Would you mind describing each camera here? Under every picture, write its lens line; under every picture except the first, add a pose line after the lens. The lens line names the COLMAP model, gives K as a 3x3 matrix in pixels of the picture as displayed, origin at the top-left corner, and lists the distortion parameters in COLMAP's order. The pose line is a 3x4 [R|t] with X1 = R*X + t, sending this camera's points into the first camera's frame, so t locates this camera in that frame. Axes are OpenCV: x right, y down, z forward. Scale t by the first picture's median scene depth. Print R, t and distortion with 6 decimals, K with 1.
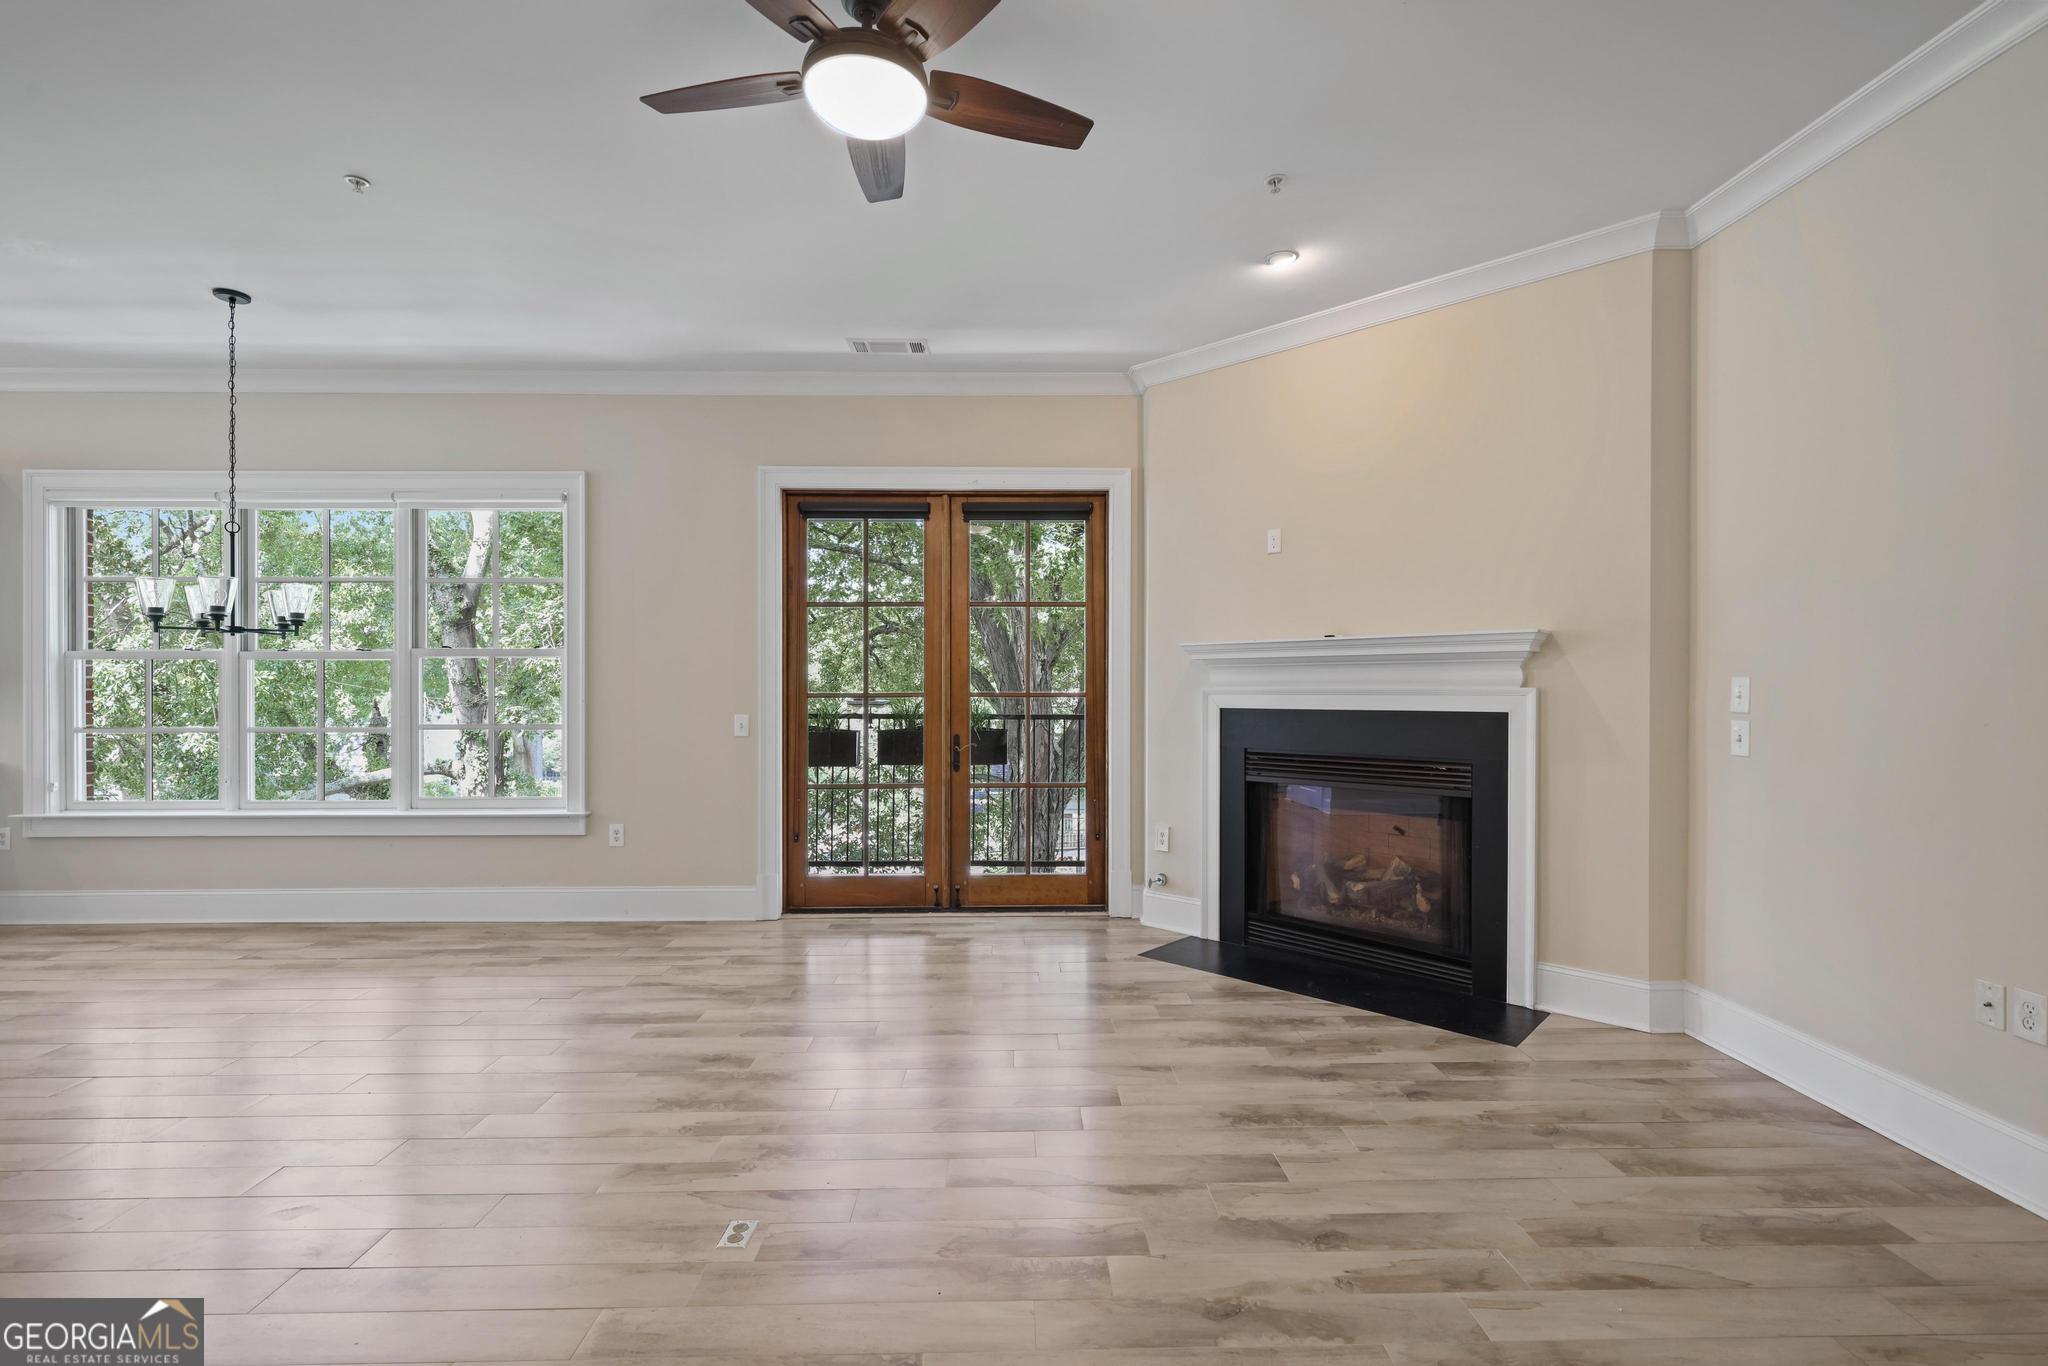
lens RADIAL K [[925.9, 0, 1025.8], [0, 925.9, 686.0], [0, 0, 1]] dist [0.002357, -0.000047]
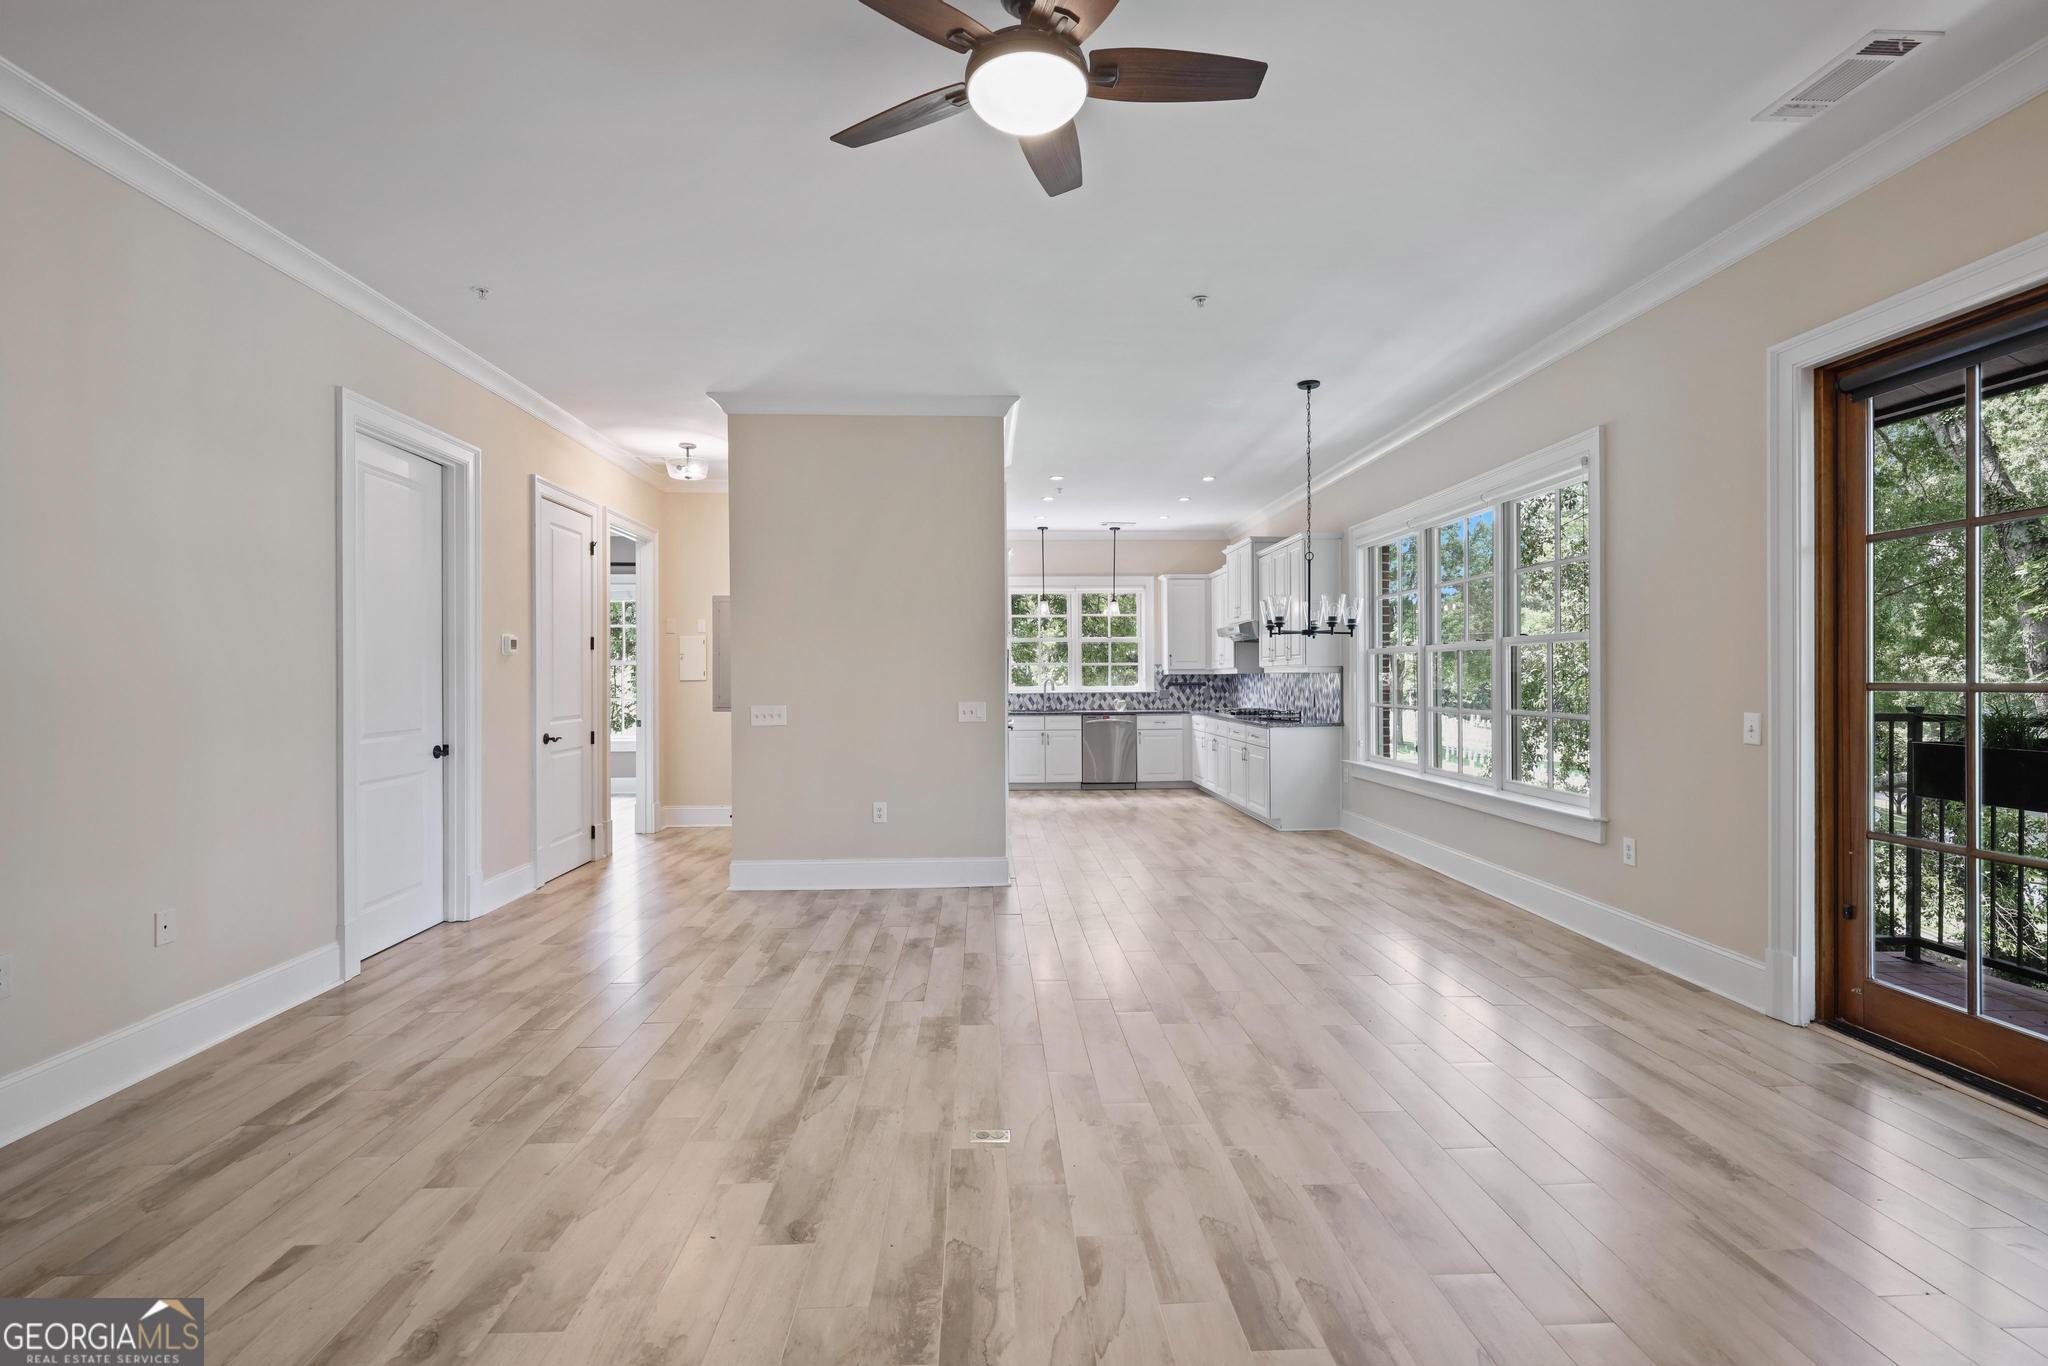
lens RADIAL K [[925.9, 0, 1025.0], [0, 925.9, 675.5], [0, 0, 1]] dist [0.002357, -0.000047]
pose [[0.027581, -0.000425, -0.999619, 0.459801], [0.004743, 0.999989, -0.000294, 0.000657], [0.999608, -0.004733, 0.027583, 0.531322]]
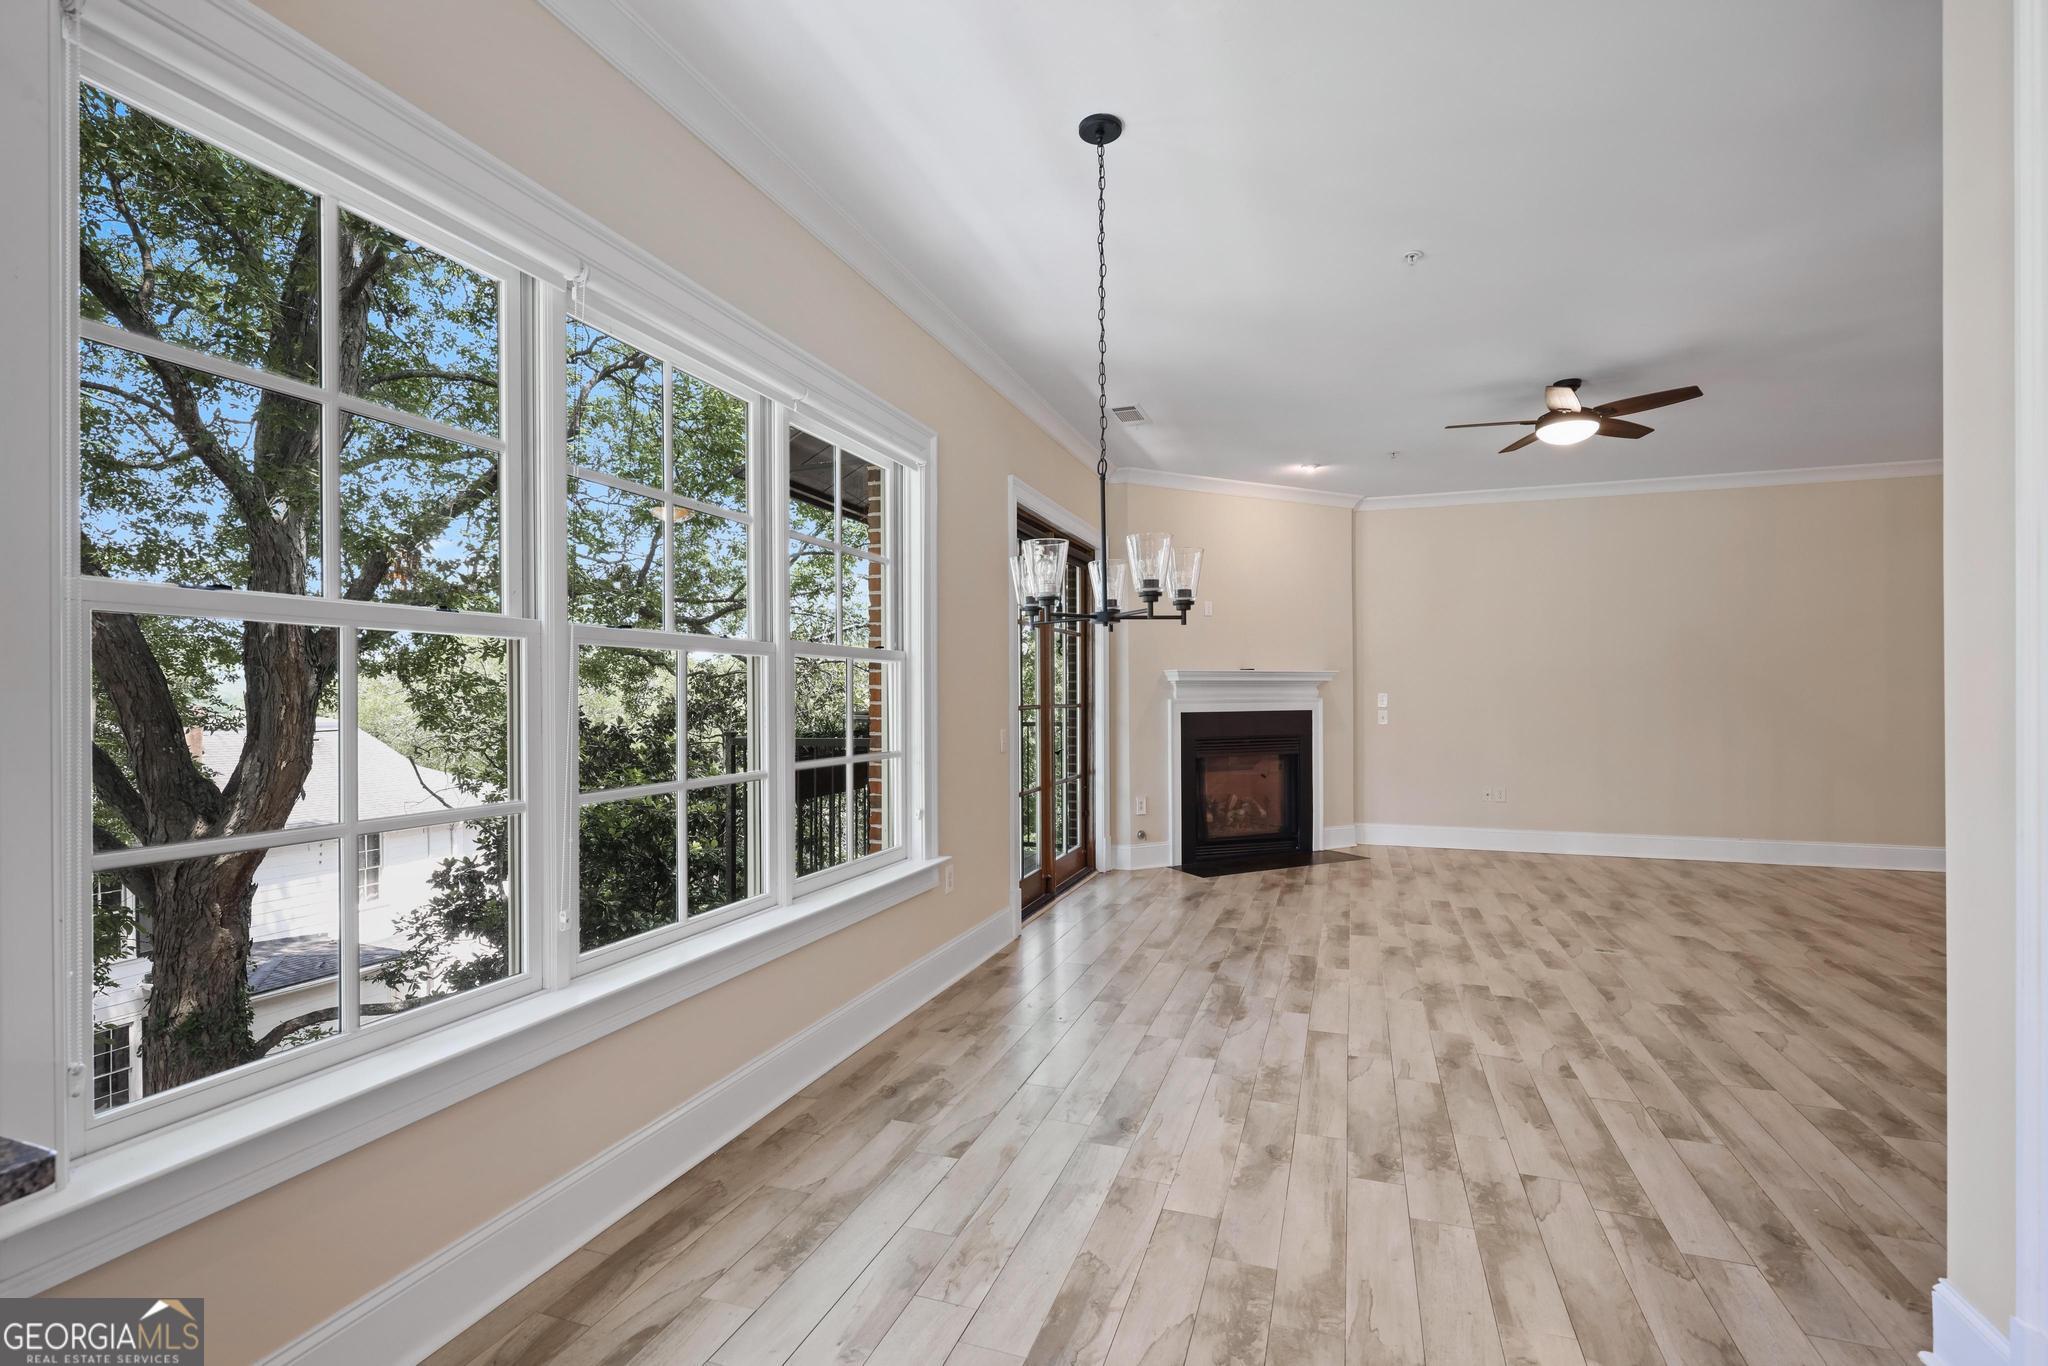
lens RADIAL K [[925.9, 0, 1037.8], [0, 925.9, 680.7], [0, 0, 1]] dist [0.002357, -0.000047]
pose [[0.340873, 0.017767, 0.939942, -1.459872], [0.002125, 0.999804, -0.019669, 0.002109], [-0.940107, 0.008702, 0.340768, 0.784318]]
